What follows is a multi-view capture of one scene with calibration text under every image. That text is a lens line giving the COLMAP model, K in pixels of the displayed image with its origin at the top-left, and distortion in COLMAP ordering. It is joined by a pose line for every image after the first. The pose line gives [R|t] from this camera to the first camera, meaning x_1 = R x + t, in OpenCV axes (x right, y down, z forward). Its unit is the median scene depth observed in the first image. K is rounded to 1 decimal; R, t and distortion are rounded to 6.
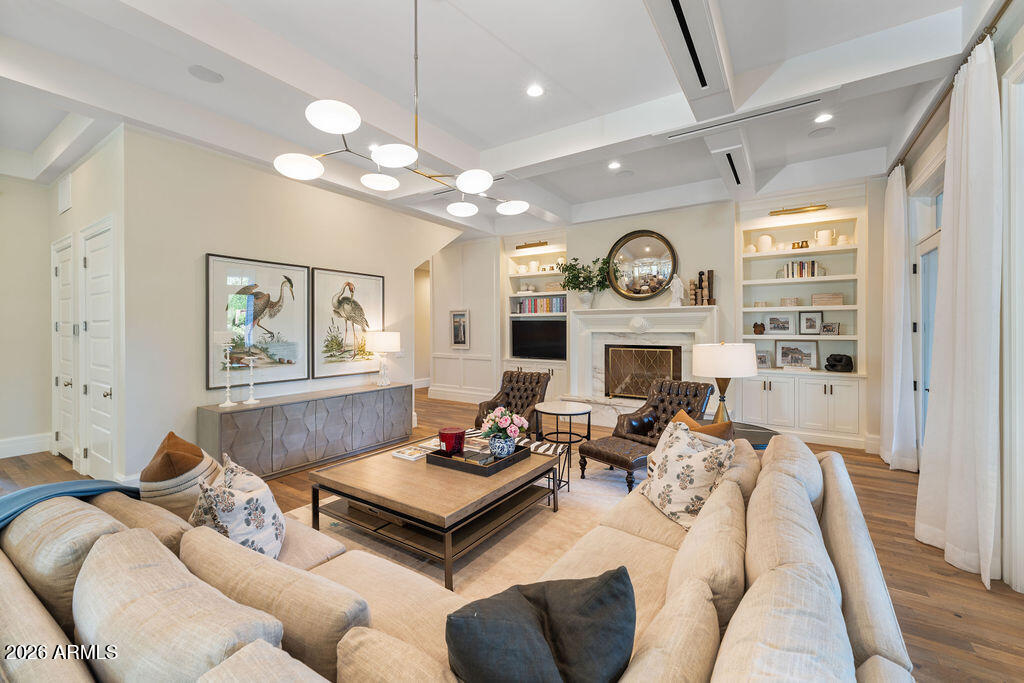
lens RADIAL K [[419.6, 0, 509.8], [0, 419.6, 329.1], [0, 0, 1]] dist [0.001008, -0.000787]
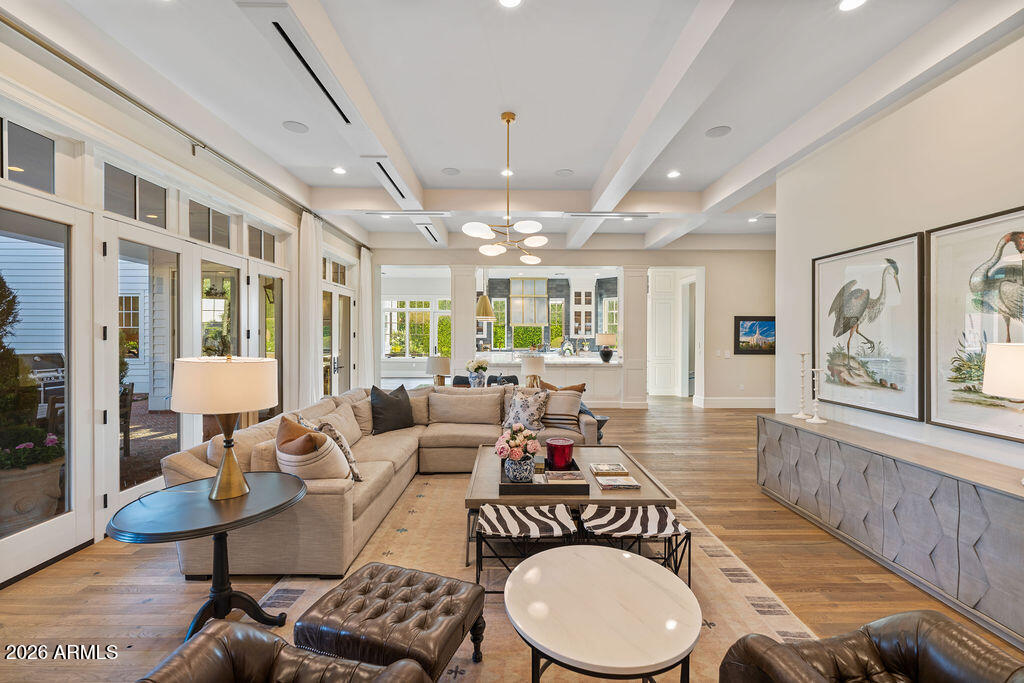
lens RADIAL K [[419.6, 0, 517.2], [0, 419.6, 339.6], [0, 0, 1]] dist [0.001008, -0.000787]
pose [[-0.816986, 0.003173, -0.576649, 0.290355], [-0.001073, 0.999975, 0.007022, -0.000158], [0.576657, 0.006356, -0.816962, 1.013209]]
